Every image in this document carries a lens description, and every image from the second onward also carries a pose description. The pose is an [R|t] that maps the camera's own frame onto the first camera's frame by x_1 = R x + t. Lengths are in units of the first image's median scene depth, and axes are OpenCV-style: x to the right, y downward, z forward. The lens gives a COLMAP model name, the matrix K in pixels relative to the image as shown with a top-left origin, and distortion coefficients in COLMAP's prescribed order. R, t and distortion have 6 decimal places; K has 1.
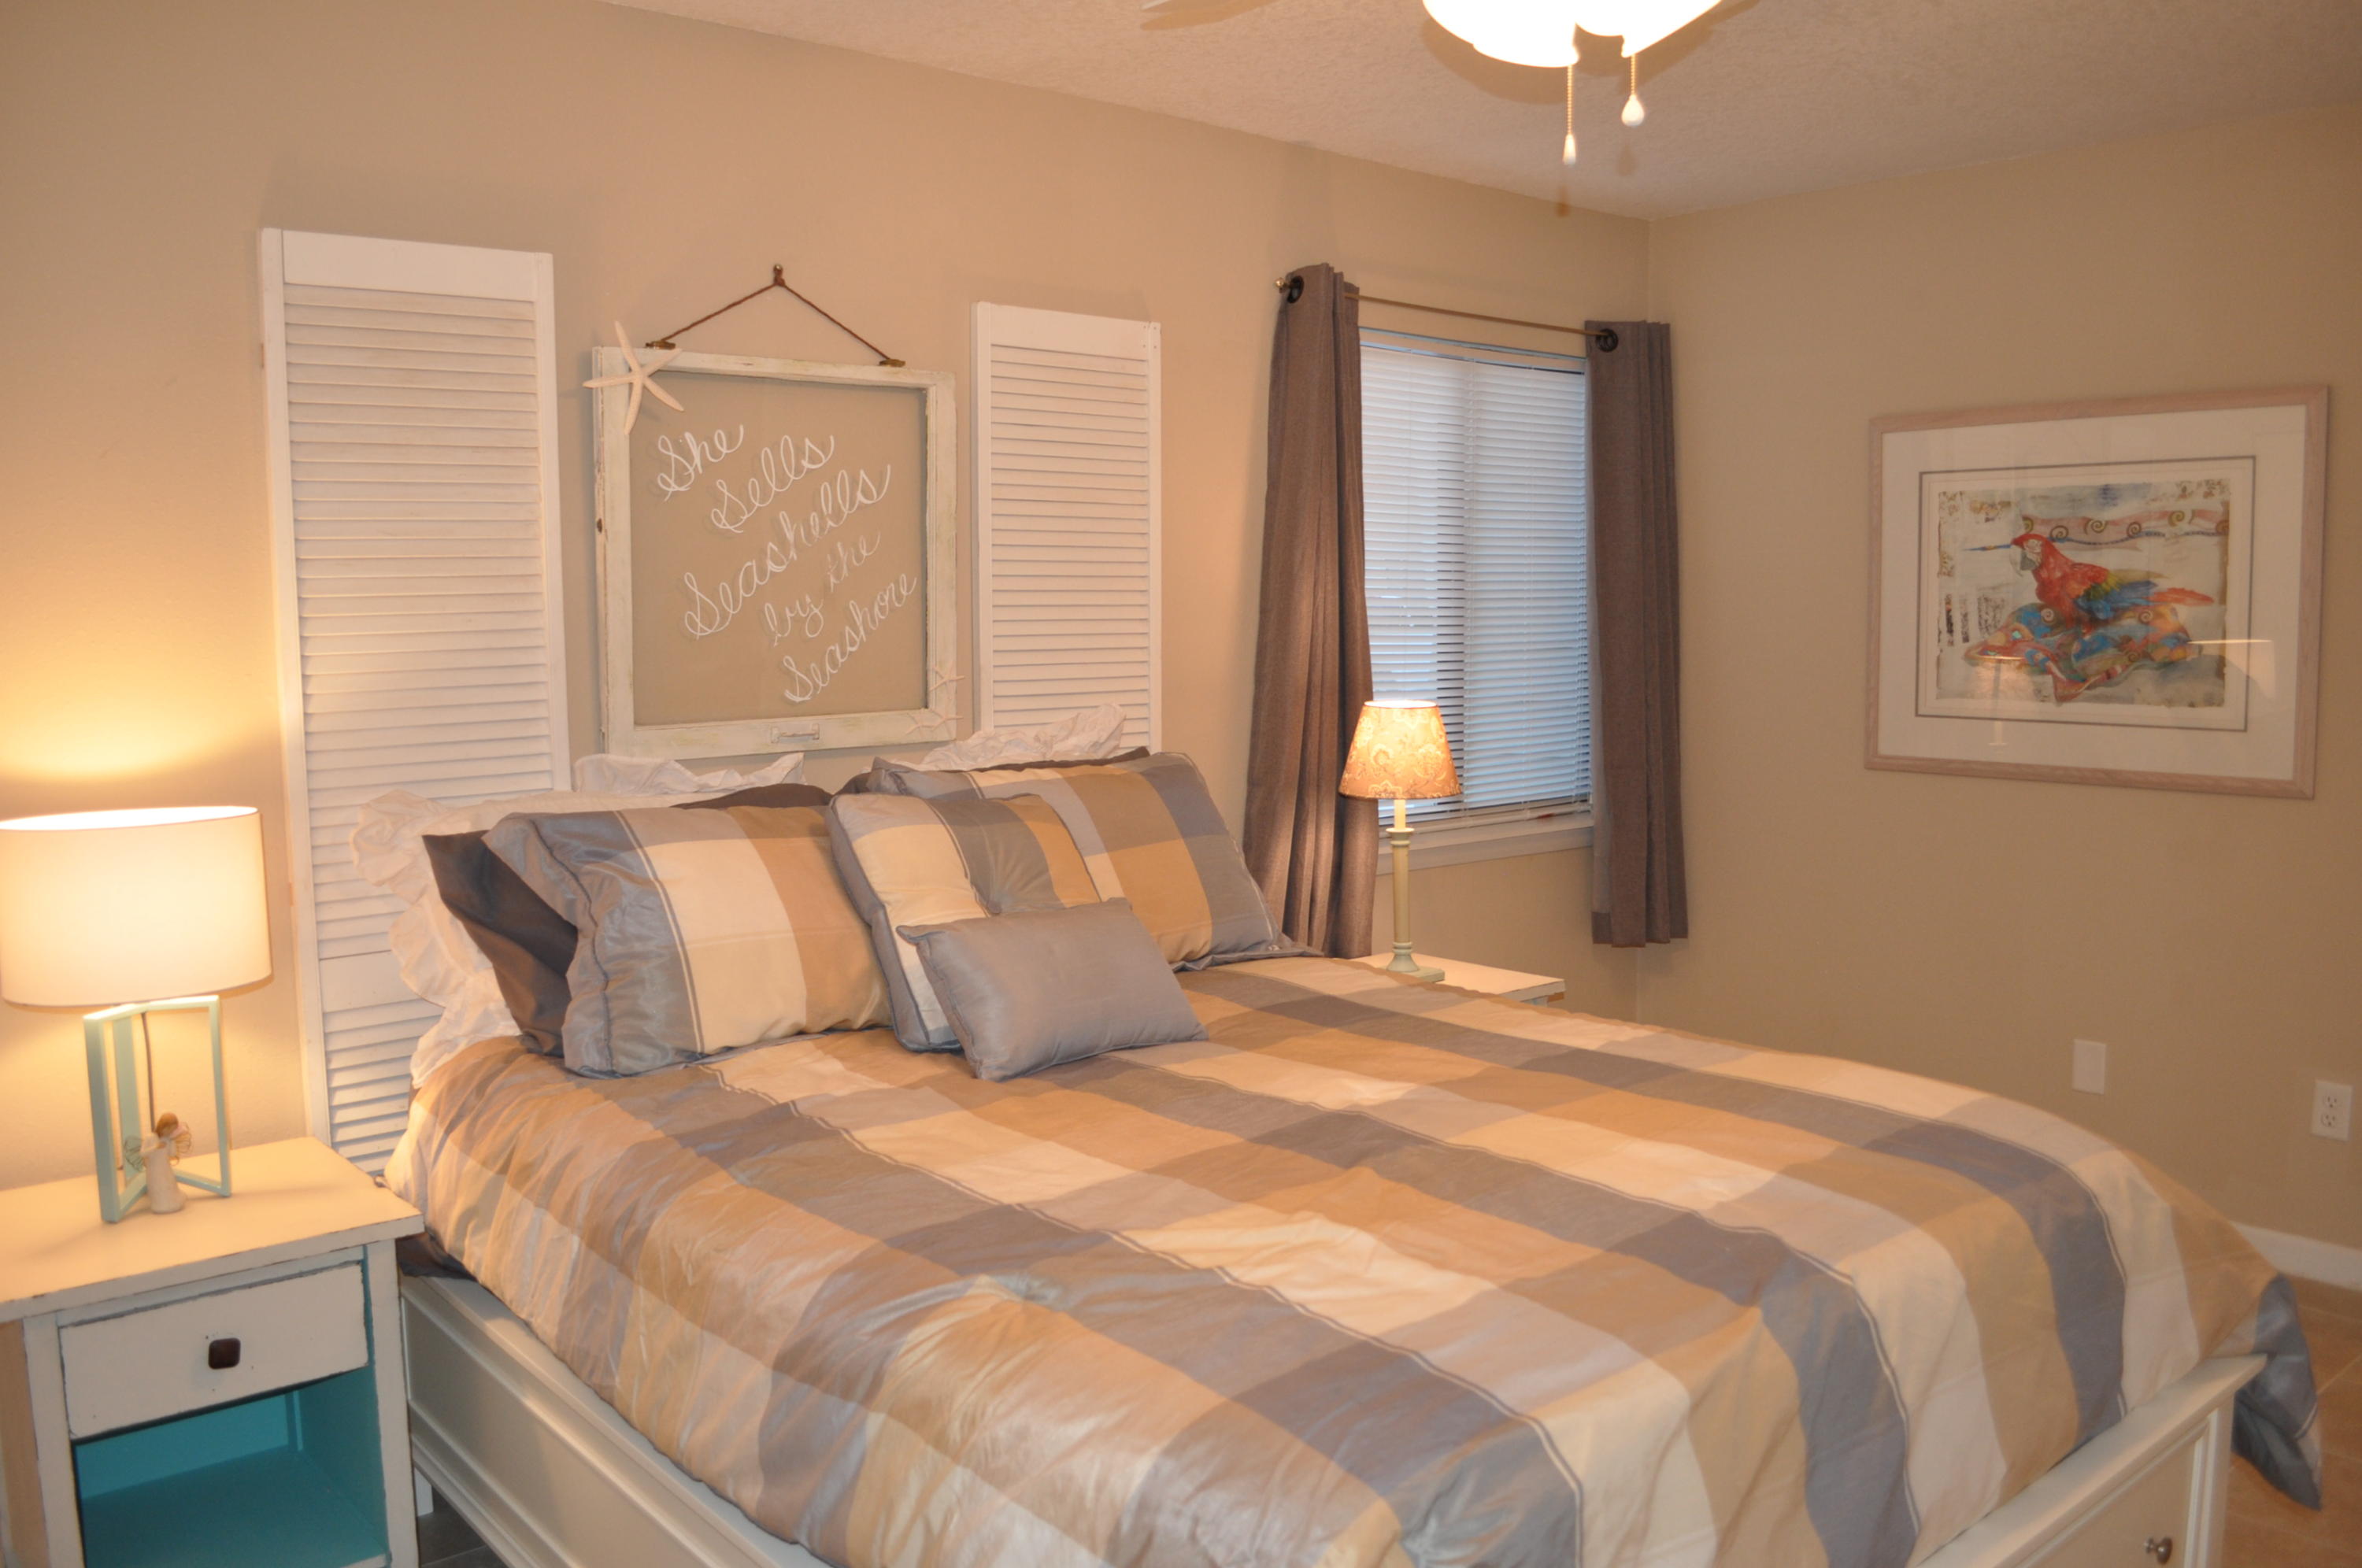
lens RADIAL K [[1861.5, 0, 1182.2], [0, 1861.5, 788.1], [0, 0, 1]] dist [-0.072409, -0.012786]
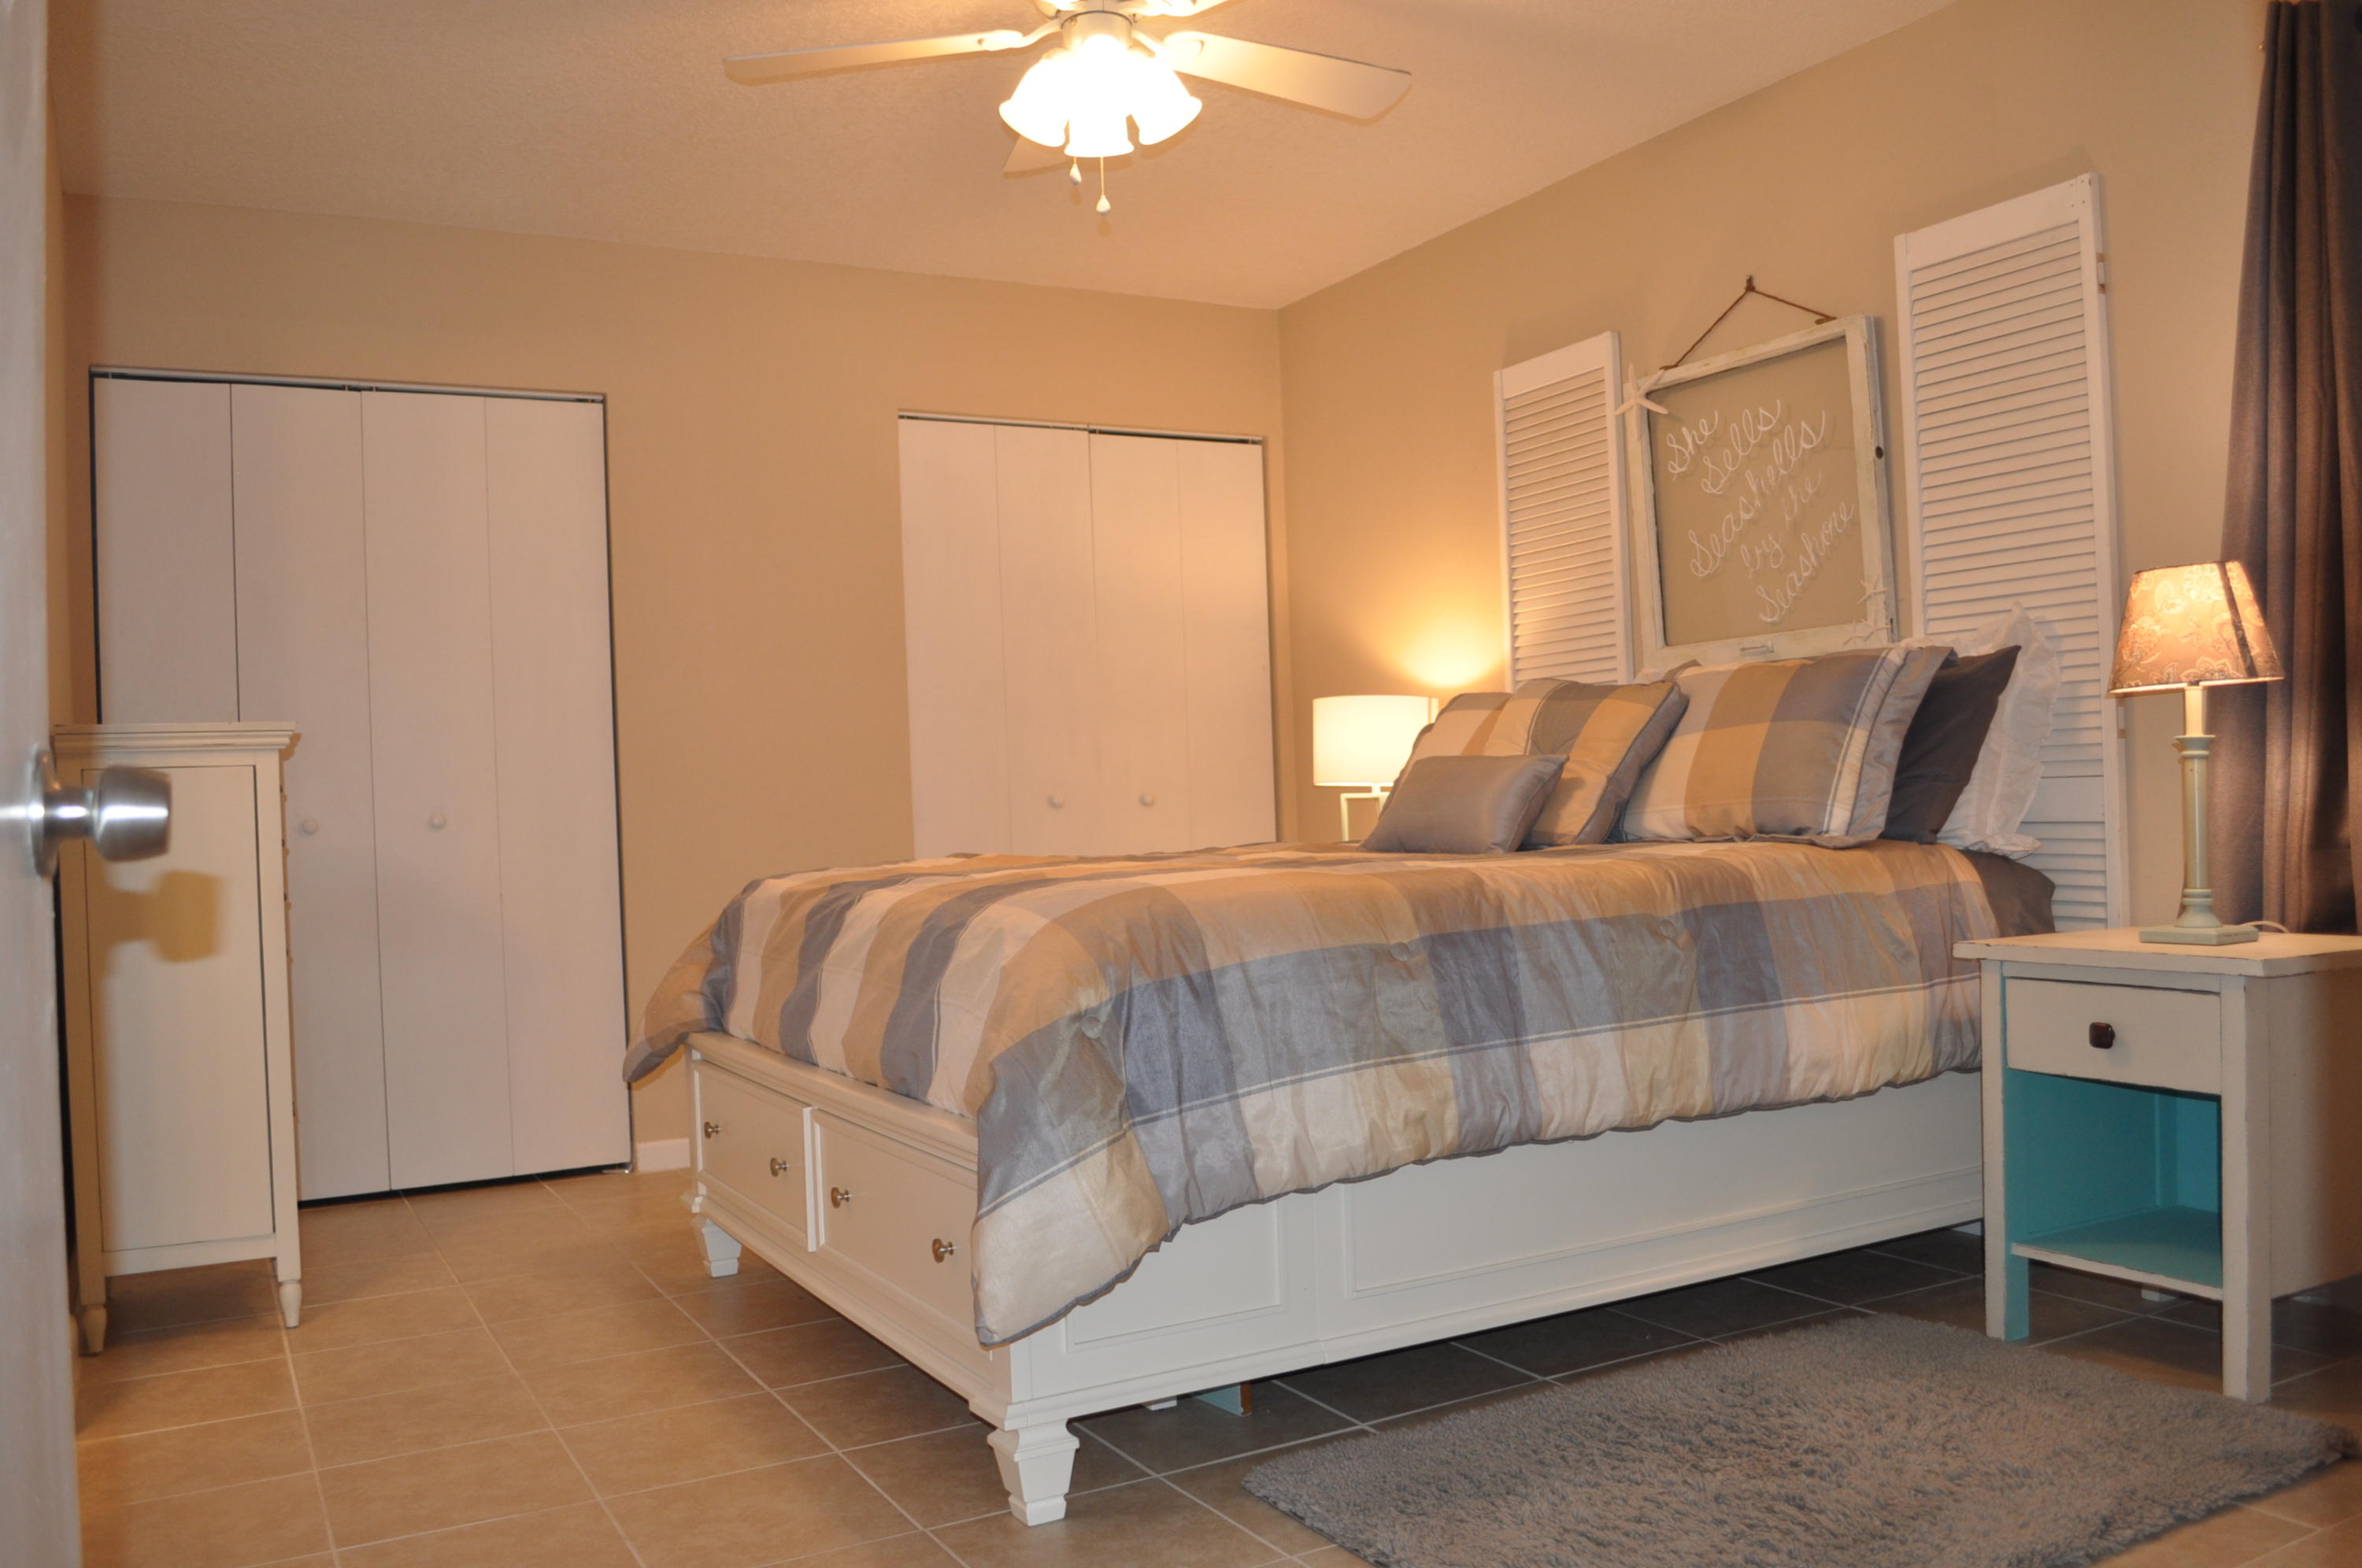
lens RADIAL K [[1861.5, 0, 1181.2], [0, 1861.5, 787.7], [0, 0, 1]] dist [-0.072409, -0.012786]
pose [[-0.187359, 0.000824, -0.982291, 1.069093], [-0.070499, 0.997410, 0.014283, 0.072592], [0.979758, 0.071926, -0.186815, 0.868367]]
